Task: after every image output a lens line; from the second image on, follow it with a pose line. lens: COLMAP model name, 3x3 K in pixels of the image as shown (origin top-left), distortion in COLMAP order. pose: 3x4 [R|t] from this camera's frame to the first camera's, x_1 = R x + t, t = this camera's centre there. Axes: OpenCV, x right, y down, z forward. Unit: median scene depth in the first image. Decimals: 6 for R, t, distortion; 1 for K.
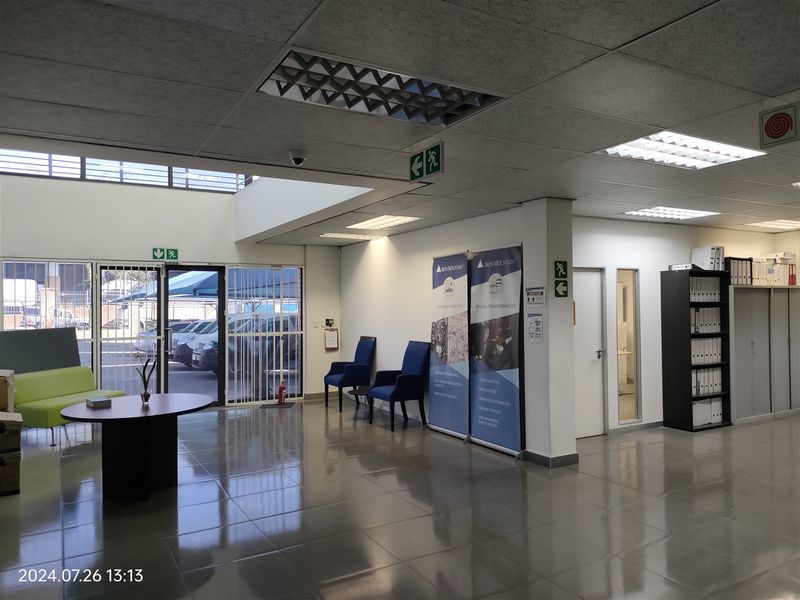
lens RADIAL K [[578.8, 0, 400.3], [0, 578.8, 299.2], [0, 0, 1]] dist [0.039254, -0.007793]
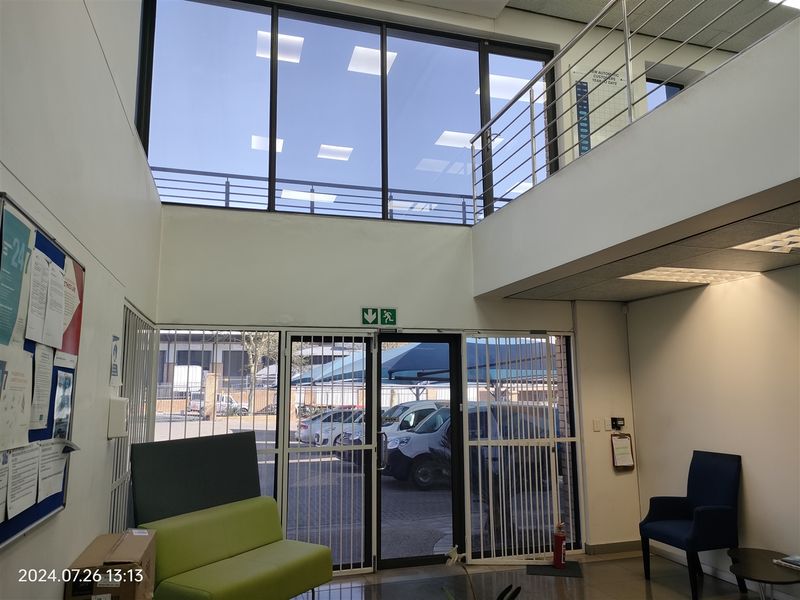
lens RADIAL K [[578.8, 0, 398.1], [0, 578.8, 299.3], [0, 0, 1]] dist [0.039254, -0.007793]
pose [[0.973087, -0.036162, -0.227585, -0.230856], [0.003153, 0.989608, -0.143760, -0.002788], [0.230418, 0.139173, 0.963088, 0.369004]]
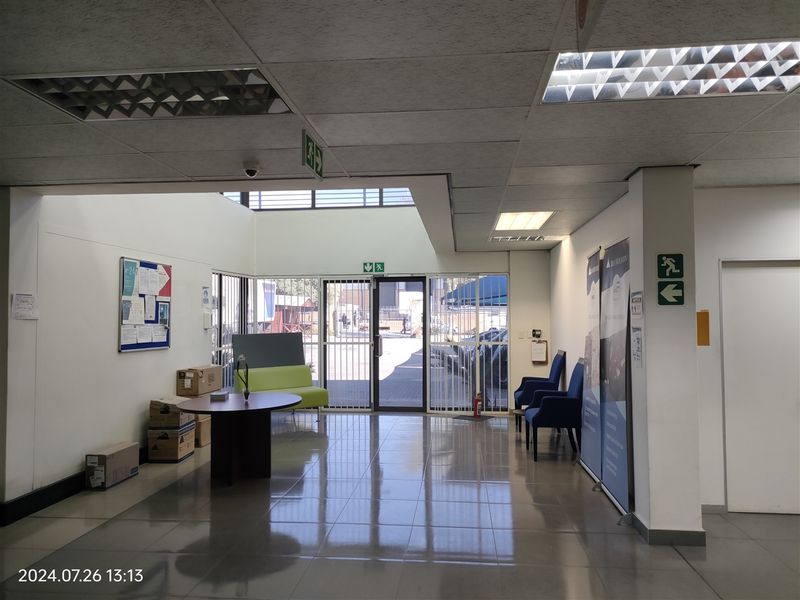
lens RADIAL K [[578.8, 0, 403.6], [0, 578.8, 302.4], [0, 0, 1]] dist [0.039254, -0.007793]
pose [[0.805862, -0.008389, -0.592044, 0.285547], [0.002741, 0.999942, -0.010437, -0.000132], [0.592097, 0.006787, 0.805838, 0.152422]]
